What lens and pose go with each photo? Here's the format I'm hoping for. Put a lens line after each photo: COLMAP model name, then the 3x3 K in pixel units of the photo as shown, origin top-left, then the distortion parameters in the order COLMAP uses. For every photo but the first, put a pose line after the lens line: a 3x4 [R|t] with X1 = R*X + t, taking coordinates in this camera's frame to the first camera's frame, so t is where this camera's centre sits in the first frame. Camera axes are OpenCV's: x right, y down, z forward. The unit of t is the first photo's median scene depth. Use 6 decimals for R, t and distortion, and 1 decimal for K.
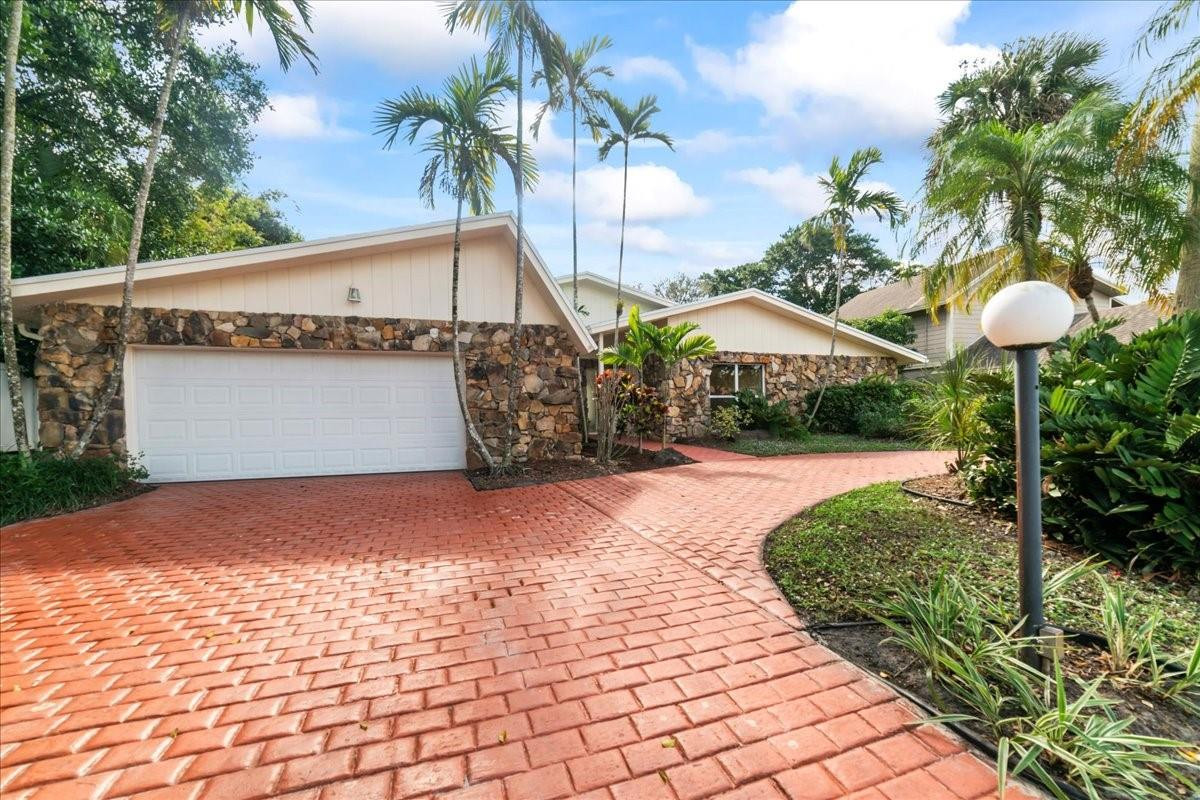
lens RADIAL K [[460.1, 0, 600.1], [0, 460.1, 399.1], [0, 0, 1]] dist [-0.011176, 0.000276]
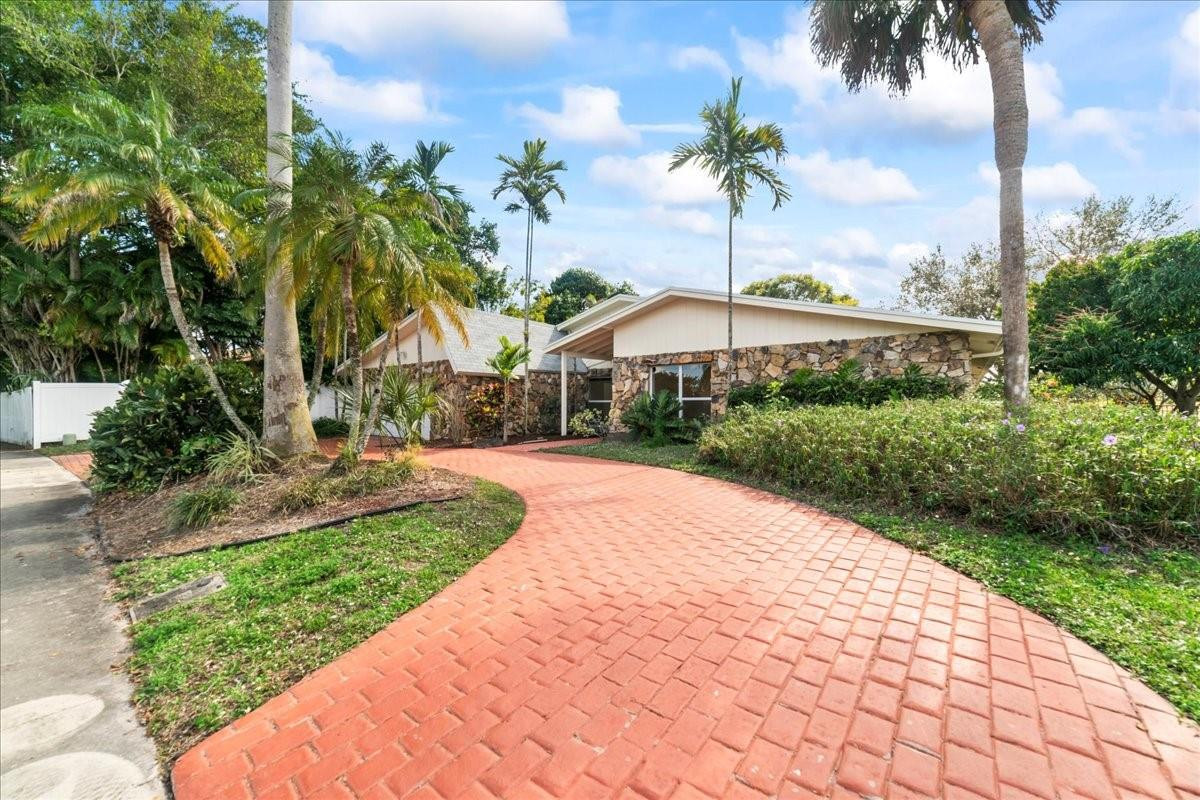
lens RADIAL K [[460.1, 0, 600.4], [0, 460.1, 399.0], [0, 0, 1]] dist [-0.011176, 0.000276]
pose [[0.557649, -0.002589, -0.830073, 1.015529], [0.007292, 0.999972, 0.001781, -0.008706], [0.830045, -0.007046, 0.557652, 0.337013]]
